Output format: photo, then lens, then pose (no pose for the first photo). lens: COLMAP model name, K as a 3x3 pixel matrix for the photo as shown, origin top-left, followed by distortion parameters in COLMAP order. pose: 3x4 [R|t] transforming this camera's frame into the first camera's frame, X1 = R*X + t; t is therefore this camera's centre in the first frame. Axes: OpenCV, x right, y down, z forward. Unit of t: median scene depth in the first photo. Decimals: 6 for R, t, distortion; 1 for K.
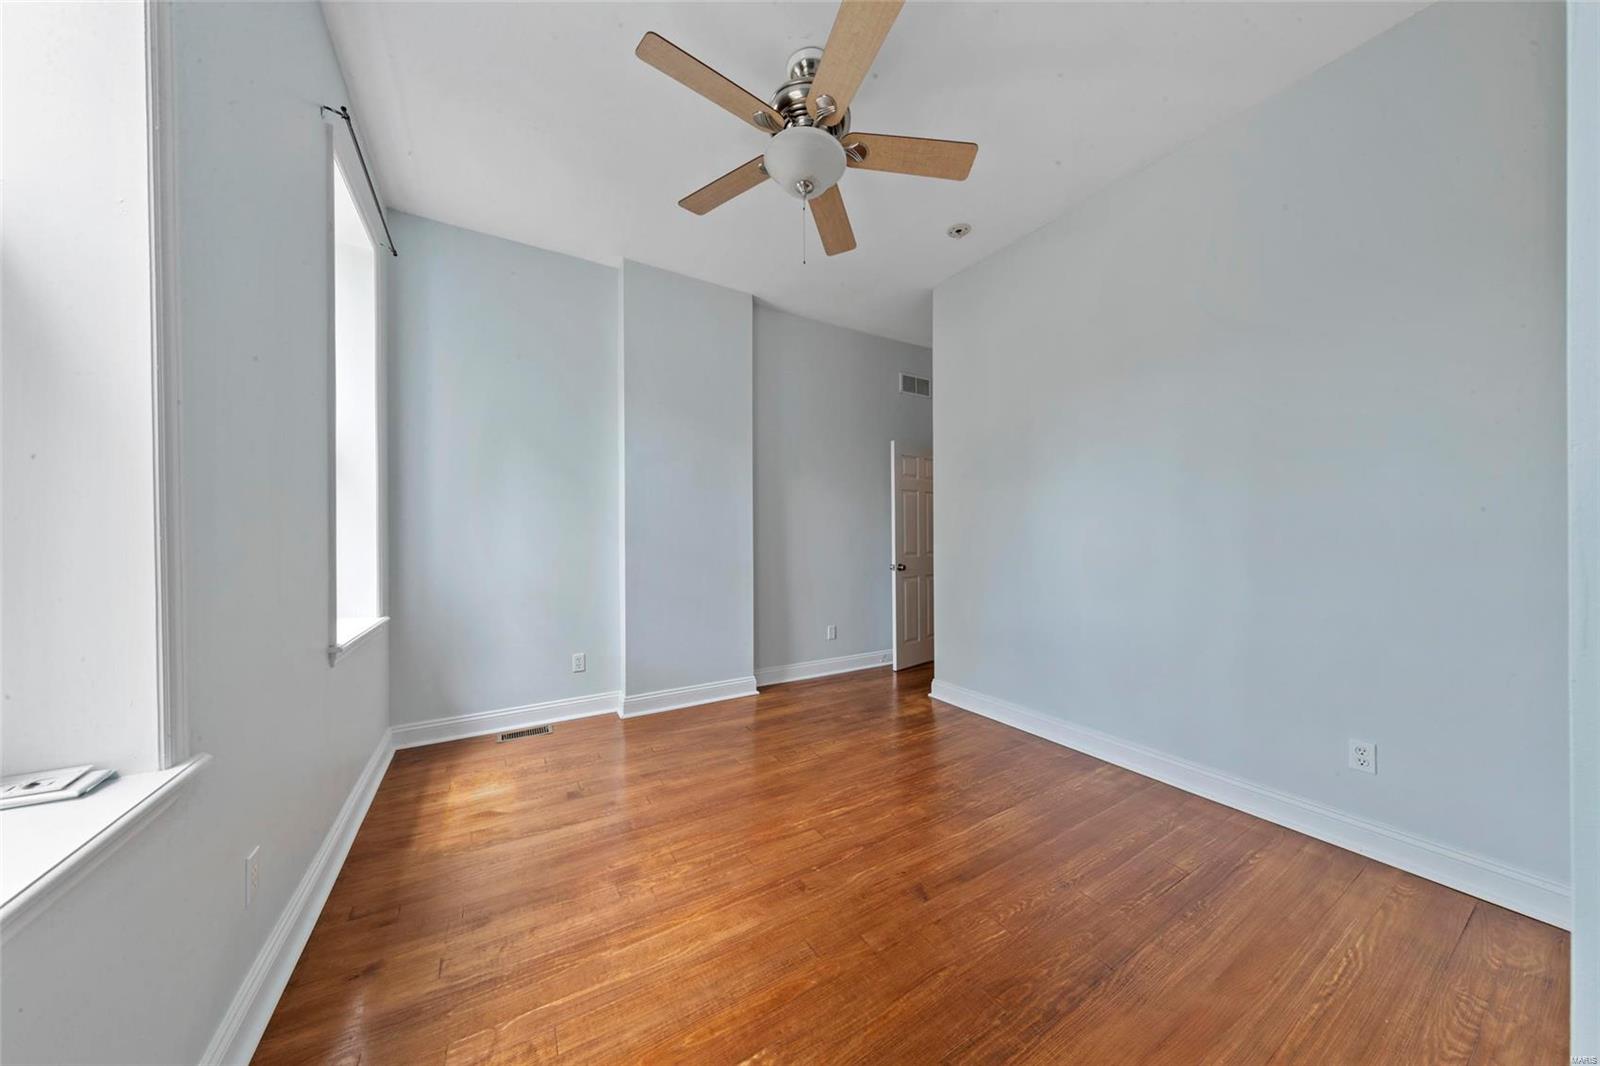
lens RADIAL K [[501.0, 0, 798.6], [0, 501.0, 545.3], [0, 0, 1]] dist [-0.000006, -0.000019]
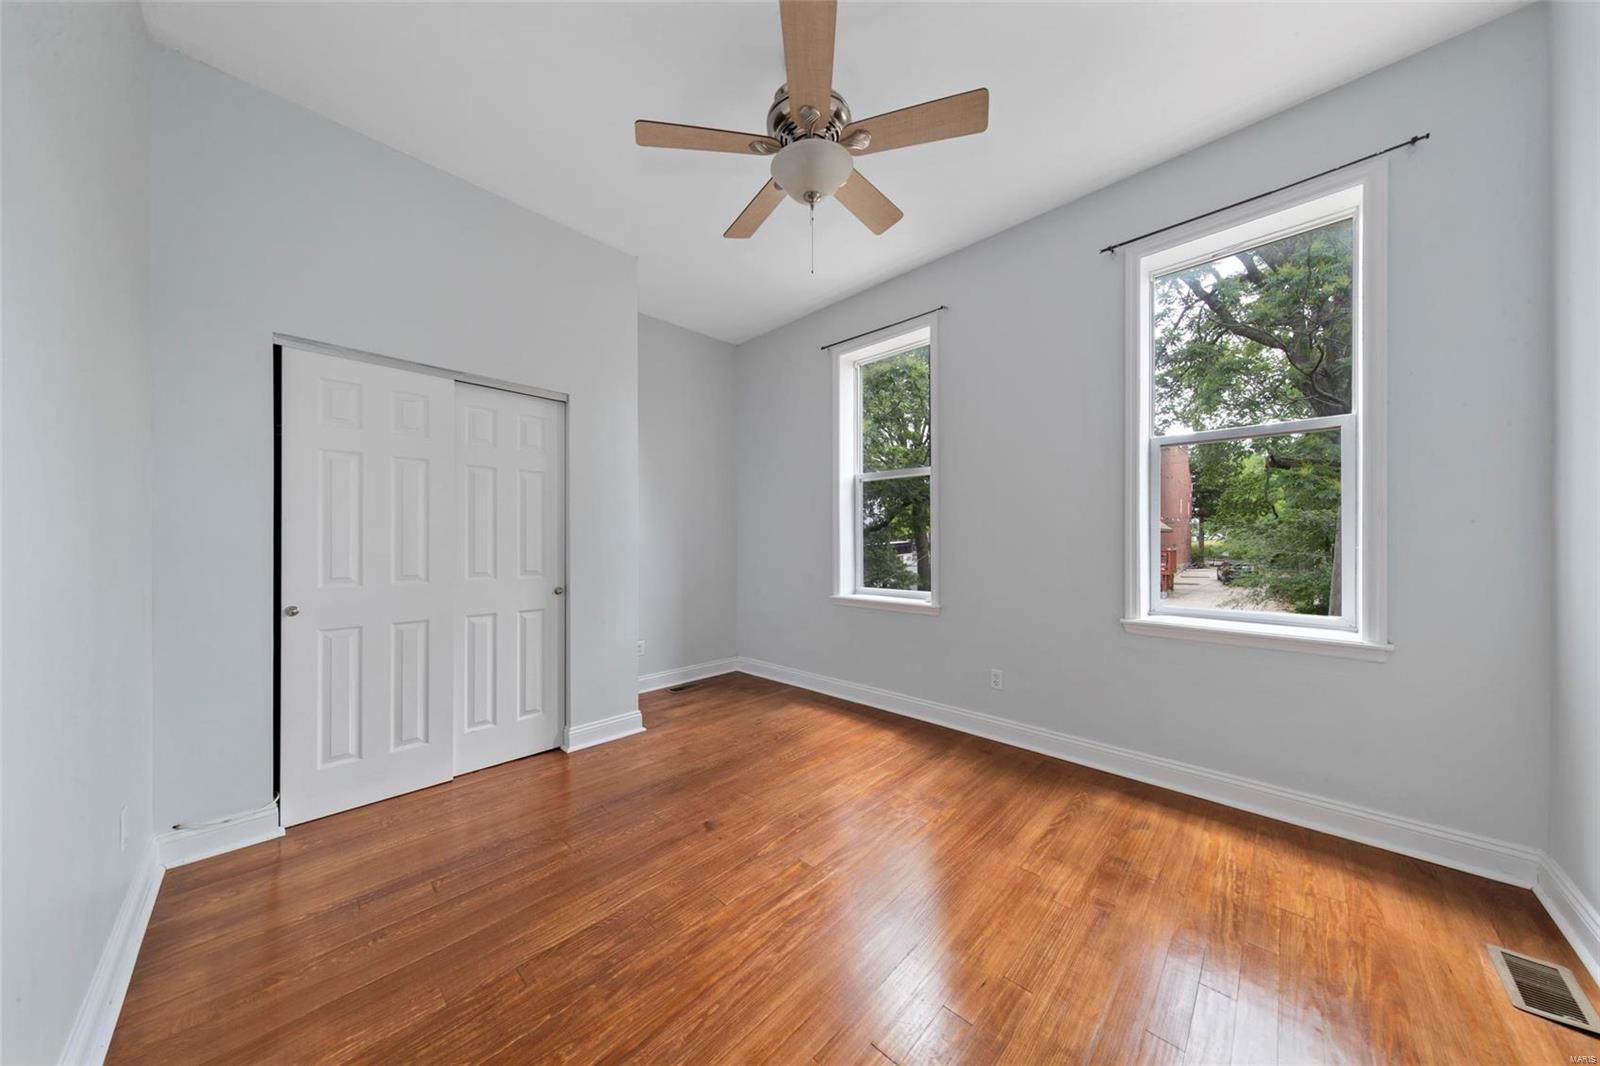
lens RADIAL K [[501.0, 0, 793.6], [0, 501.0, 537.8], [0, 0, 1]] dist [-0.000006, -0.000019]
pose [[-0.968659, -0.000645, -0.248392, 0.297394], [0.000307, 0.999993, -0.003794, -0.019884], [0.248393, -0.003751, -0.968652, 1.924765]]
